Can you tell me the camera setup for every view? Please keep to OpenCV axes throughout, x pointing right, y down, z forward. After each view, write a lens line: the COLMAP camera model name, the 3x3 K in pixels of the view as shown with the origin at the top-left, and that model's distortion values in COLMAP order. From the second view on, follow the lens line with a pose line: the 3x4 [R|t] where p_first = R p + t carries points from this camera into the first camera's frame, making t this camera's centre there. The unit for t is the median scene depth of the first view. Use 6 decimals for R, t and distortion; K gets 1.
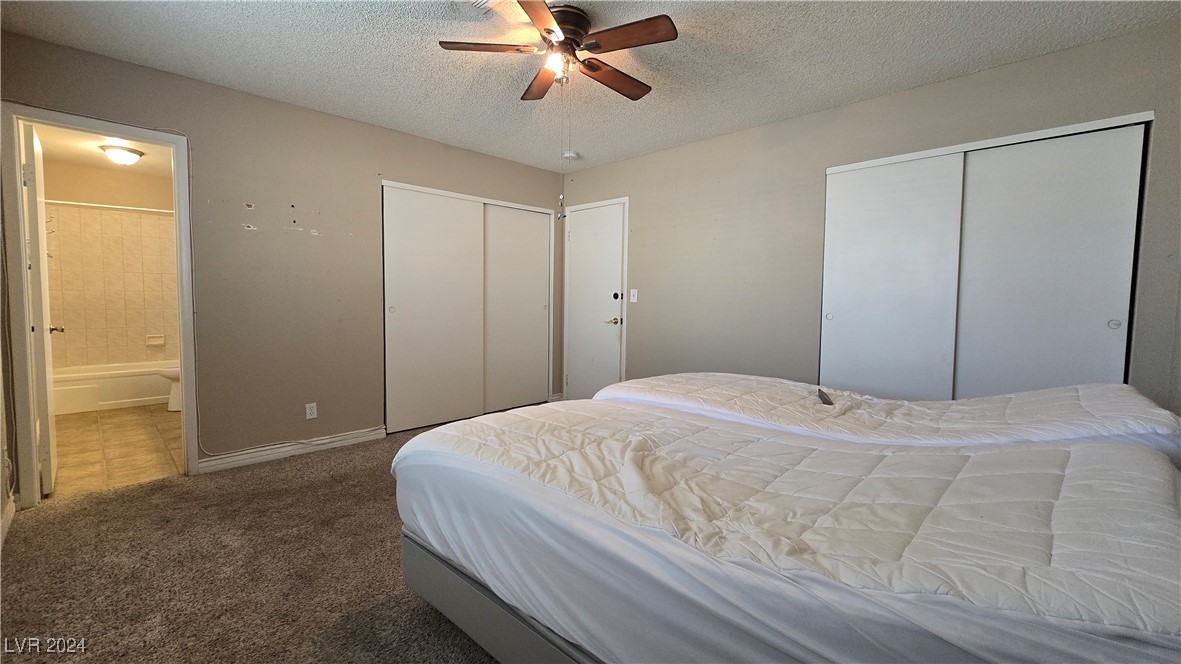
lens RADIAL K [[480.1, 0, 590.0], [0, 480.1, 328.3], [0, 0, 1]] dist [-0.006164, 0.001010]
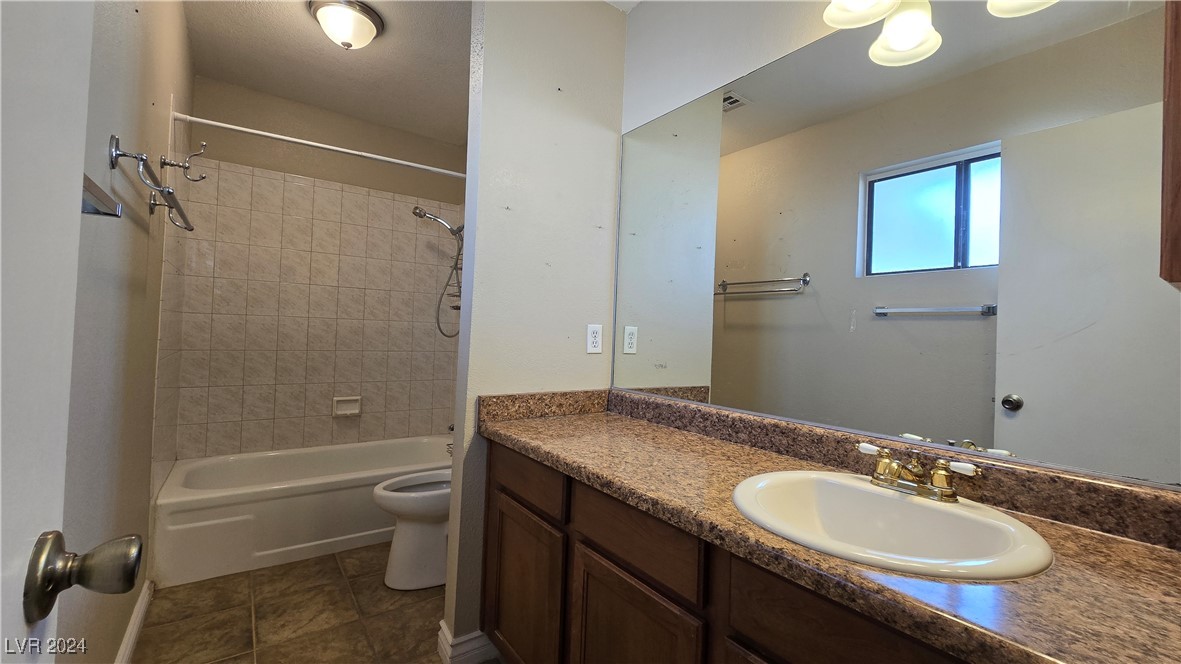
lens RADIAL K [[480.1, 0, 590.4], [0, 480.1, 330.7], [0, 0, 1]] dist [-0.006164, 0.001010]
pose [[0.983855, 0.028269, -0.176722, -0.578072], [-0.041039, 0.996771, -0.069024, -0.039247], [0.174200, 0.075162, 0.981837, 0.535175]]
